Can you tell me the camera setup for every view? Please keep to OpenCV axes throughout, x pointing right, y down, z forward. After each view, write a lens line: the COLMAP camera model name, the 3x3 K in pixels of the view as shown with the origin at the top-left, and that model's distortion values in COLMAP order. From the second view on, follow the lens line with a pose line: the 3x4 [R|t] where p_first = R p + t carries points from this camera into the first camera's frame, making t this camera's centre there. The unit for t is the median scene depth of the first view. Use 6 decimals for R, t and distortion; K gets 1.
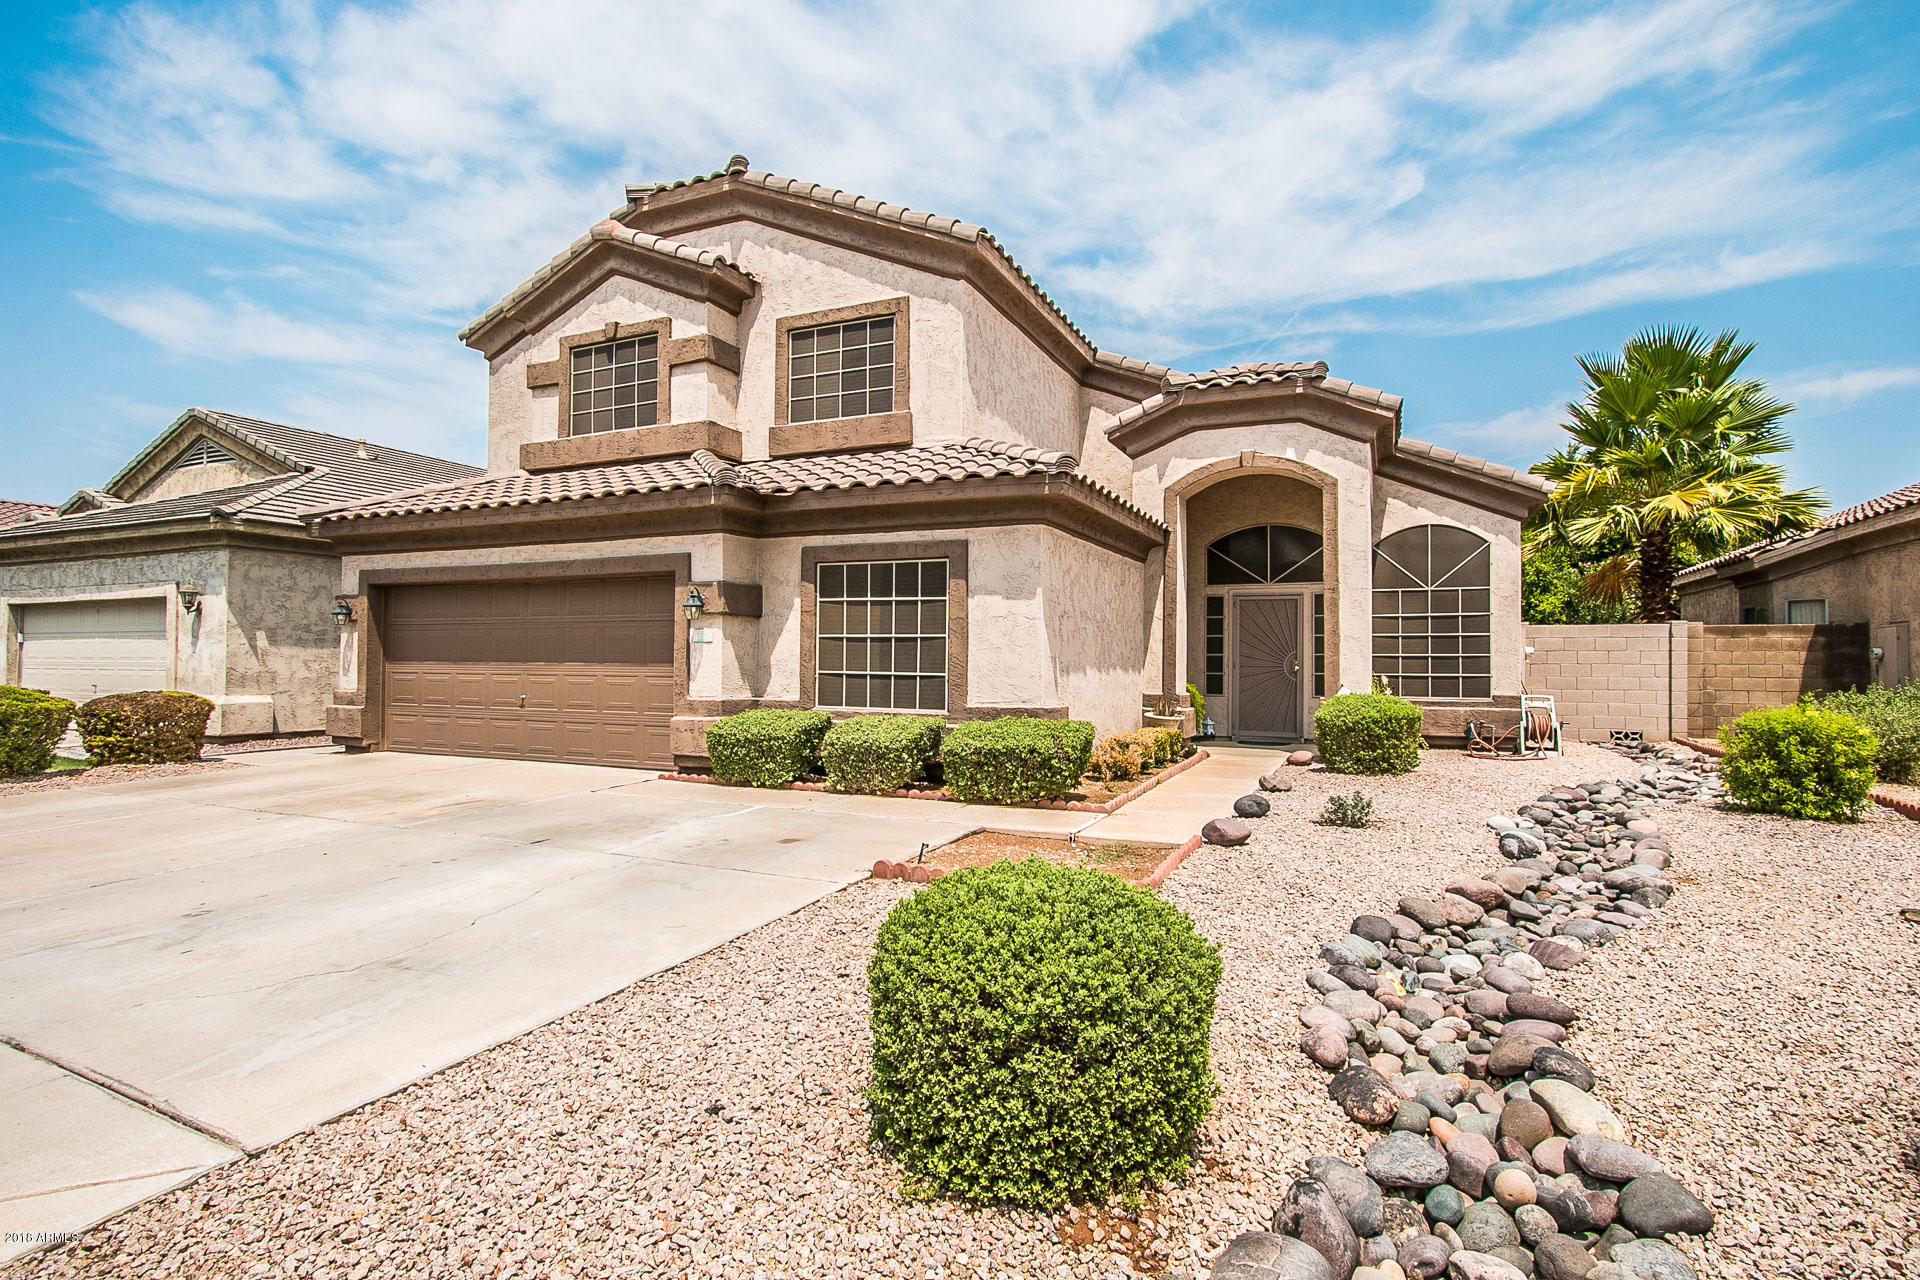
lens RADIAL K [[948.3, 0, 942.0], [0, 948.3, 637.0], [0, 0, 1]] dist [-0.011605, 0.000030]
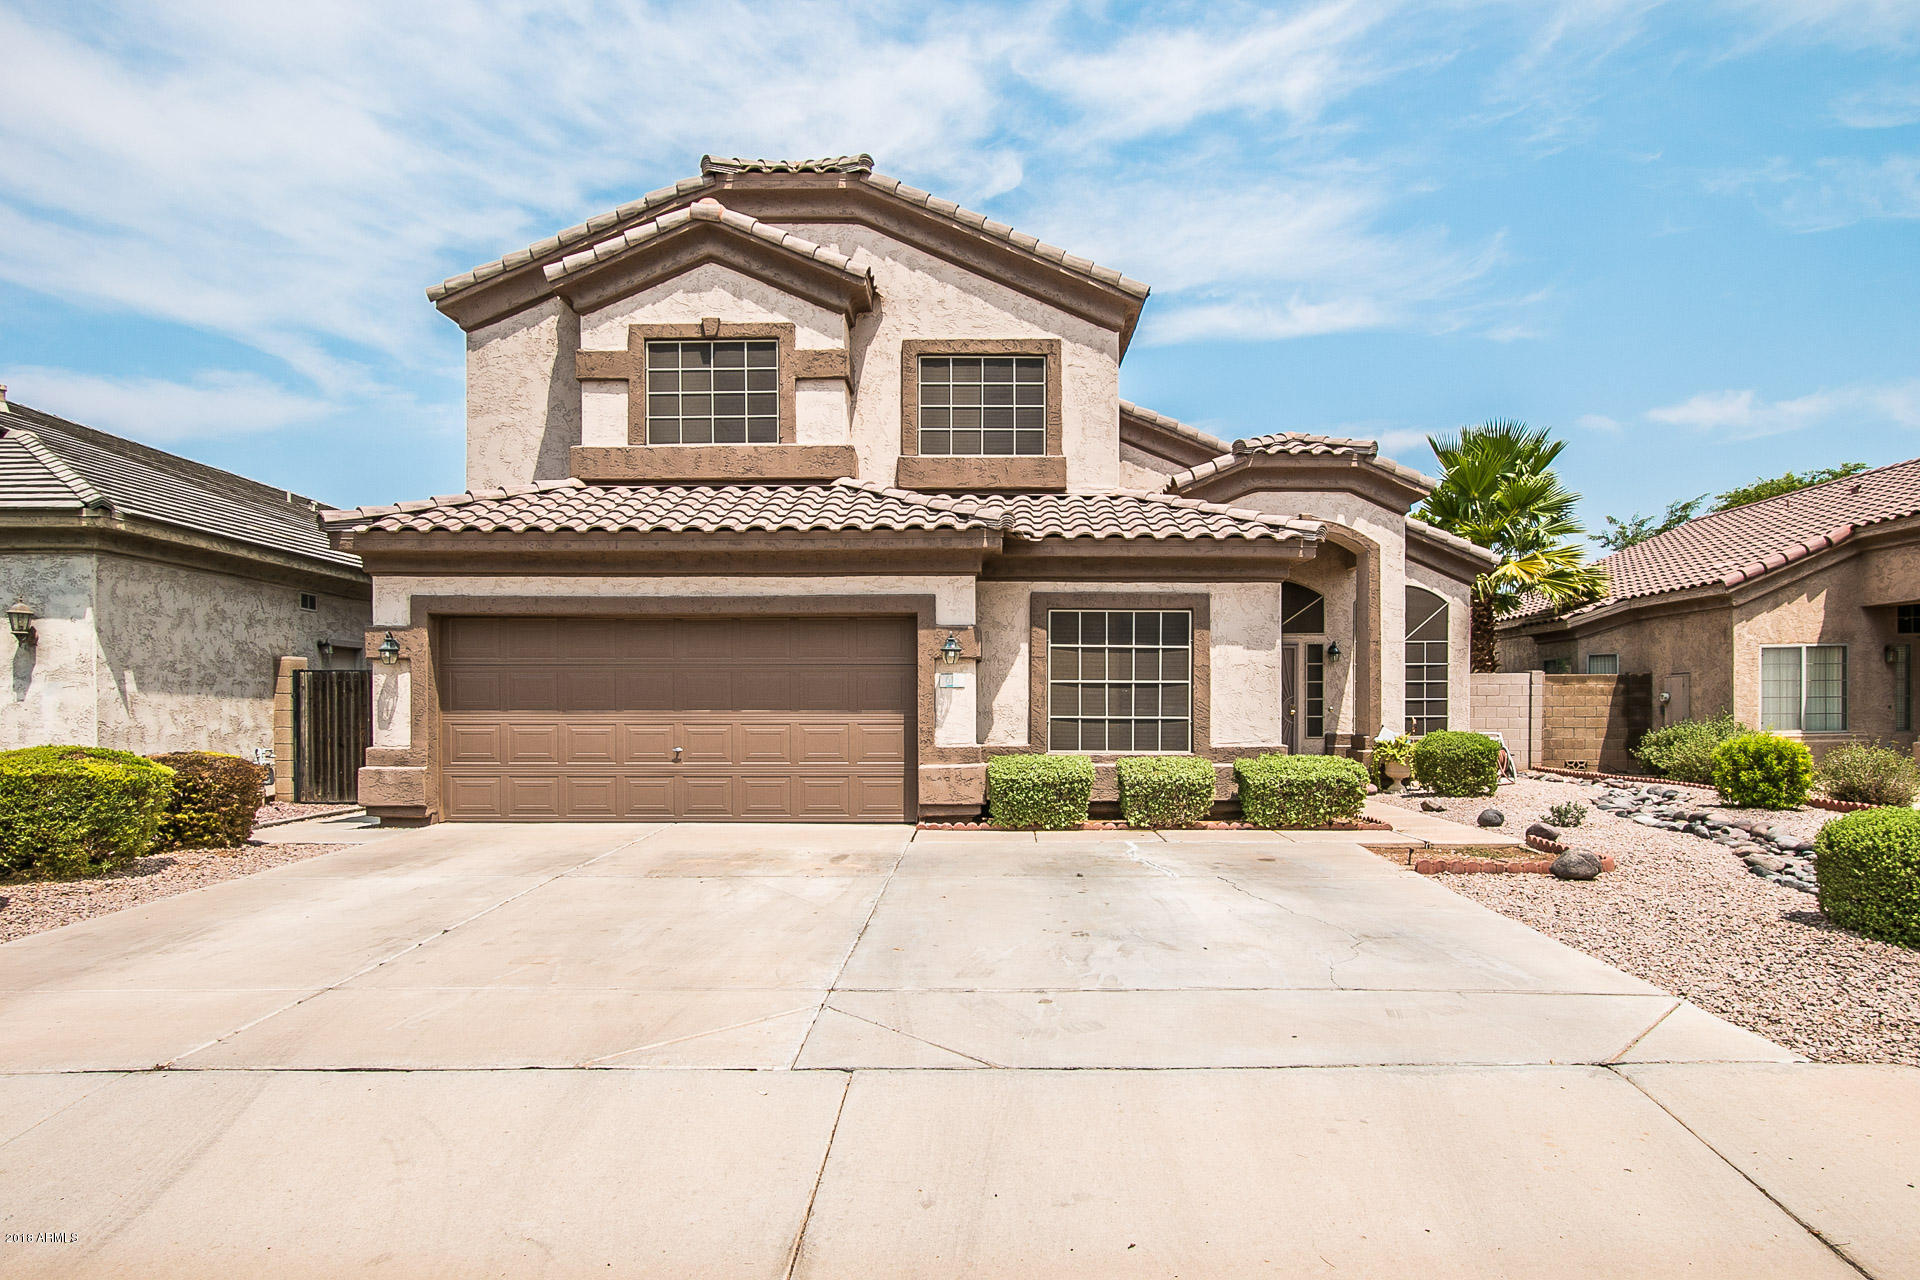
lens RADIAL K [[1161.2, 0, 963.3], [0, 1161.2, 713.9], [0, 0, 1]] dist [-0.008598, -0.000347]
pose [[0.913199, -0.007732, 0.407440, -0.577932], [-0.004379, 0.999576, 0.028782, -0.001456], [-0.407490, -0.028068, 0.912778, -0.074297]]
